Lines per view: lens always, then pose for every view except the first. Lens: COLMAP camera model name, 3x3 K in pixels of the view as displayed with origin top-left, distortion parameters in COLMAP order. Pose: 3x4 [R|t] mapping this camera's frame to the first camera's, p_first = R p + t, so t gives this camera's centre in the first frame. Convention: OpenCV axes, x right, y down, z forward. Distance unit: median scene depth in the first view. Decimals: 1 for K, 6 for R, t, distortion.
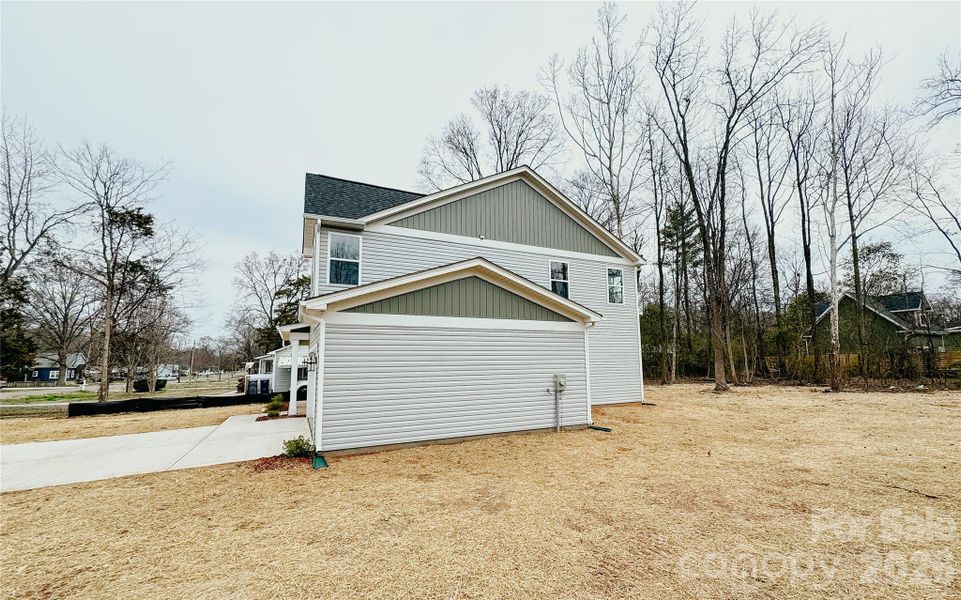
lens RADIAL K [[389.5, 0, 478.1], [0, 389.5, 317.9], [0, 0, 1]] dist [-0.000380, -0.000610]
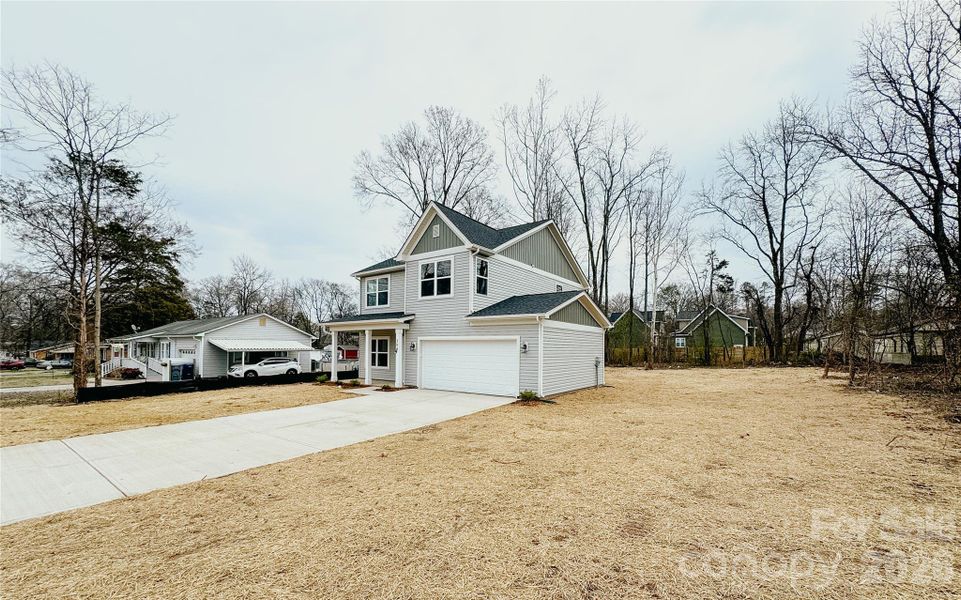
lens RADIAL K [[389.5, 0, 487.2], [0, 389.5, 334.8], [0, 0, 1]] dist [-0.000380, -0.000610]
pose [[0.876973, 0.034574, 0.479294, -0.667532], [-0.069733, 0.996007, 0.055744, -0.011722], [-0.475453, -0.082309, 0.875882, -0.195253]]
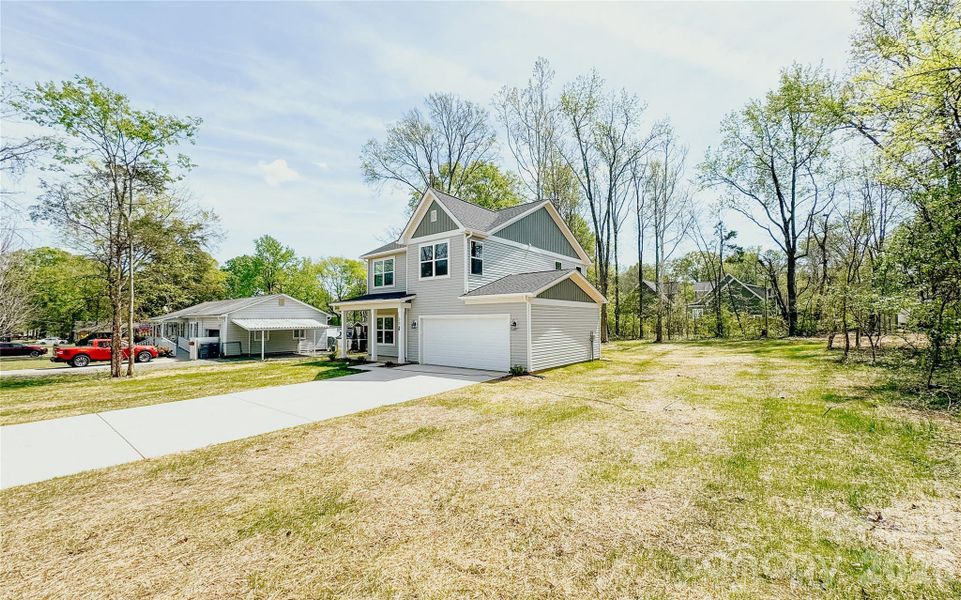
lens RADIAL K [[389.5, 0, 485.0], [0, 389.5, 306.9], [0, 0, 1]] dist [-0.000380, -0.000610]
pose [[0.901938, 0.020892, 0.431359, -0.638640], [-0.050069, 0.997152, 0.056394, -0.031004], [-0.428952, -0.072462, 0.900416, -0.271450]]
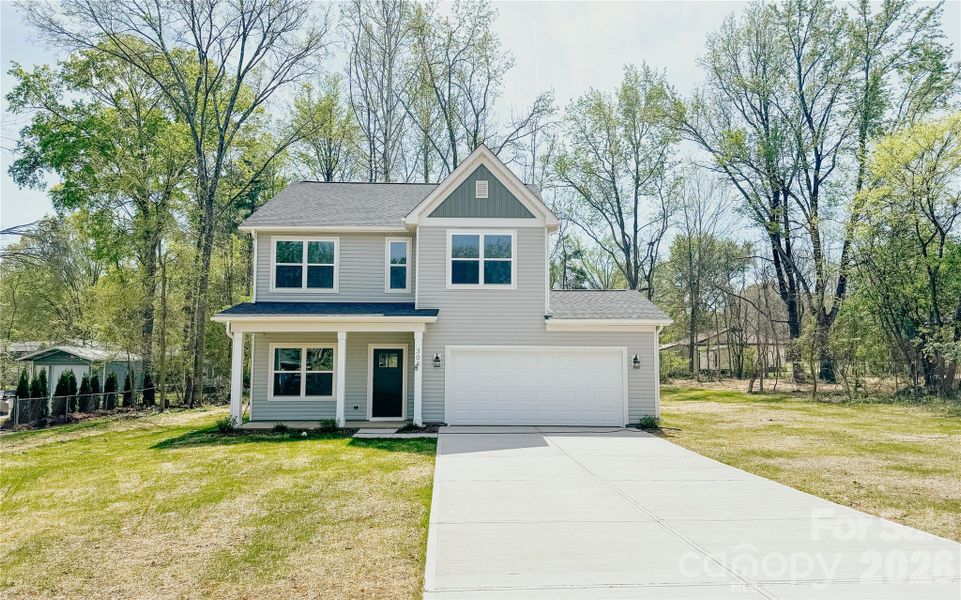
lens RADIAL K [[686.6, 0, 486.0], [0, 686.6, 308.8], [0, 0, 1]] dist [0.060814, -0.074162]
pose [[0.410396, 0.089103, 0.907544, -1.388699], [-0.106808, 0.993062, -0.049199, 0.053299], [-0.905631, -0.076742, 0.417066, 0.253769]]
